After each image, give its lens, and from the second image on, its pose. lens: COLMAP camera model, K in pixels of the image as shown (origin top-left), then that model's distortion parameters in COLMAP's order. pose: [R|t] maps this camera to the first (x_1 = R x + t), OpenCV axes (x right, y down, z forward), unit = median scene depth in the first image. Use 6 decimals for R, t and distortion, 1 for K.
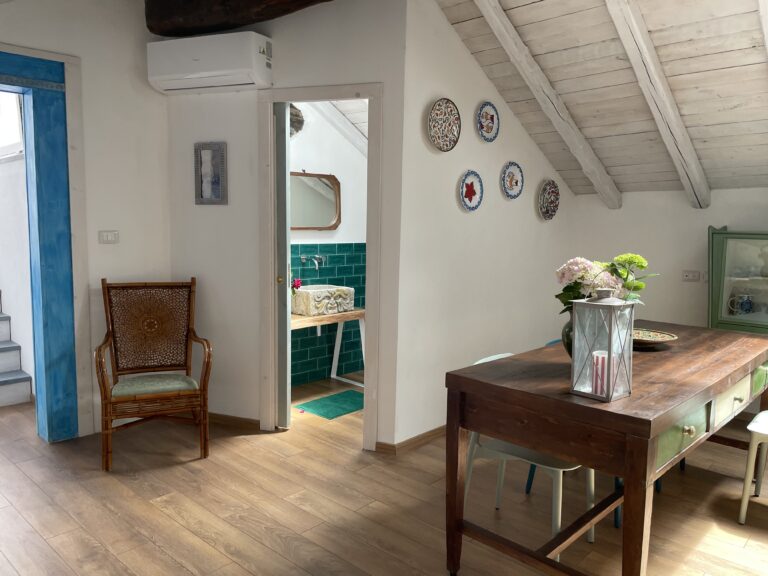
lens RADIAL K [[596.1, 0, 384.0], [0, 596.1, 288.0], [0, 0, 1]] dist [0.078811, 0.000206]
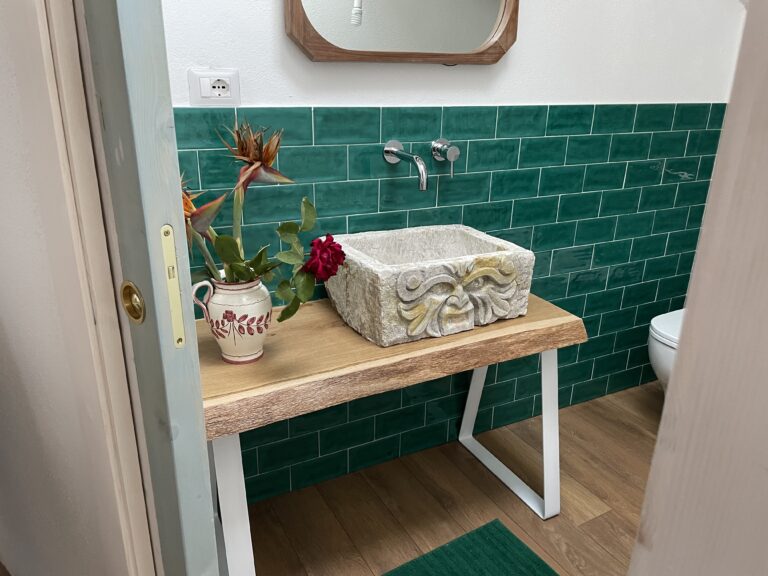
lens RADIAL K [[576.0, 0, 384.0], [0, 576.0, 288.0], [0, 0, 1]] dist [0.084527, -0.108880]
pose [[0.951196, 0.105304, -0.290065, -0.034012], [-0.035752, 0.971251, 0.235359, -0.051139], [0.306511, -0.213502, 0.927614, 0.669013]]
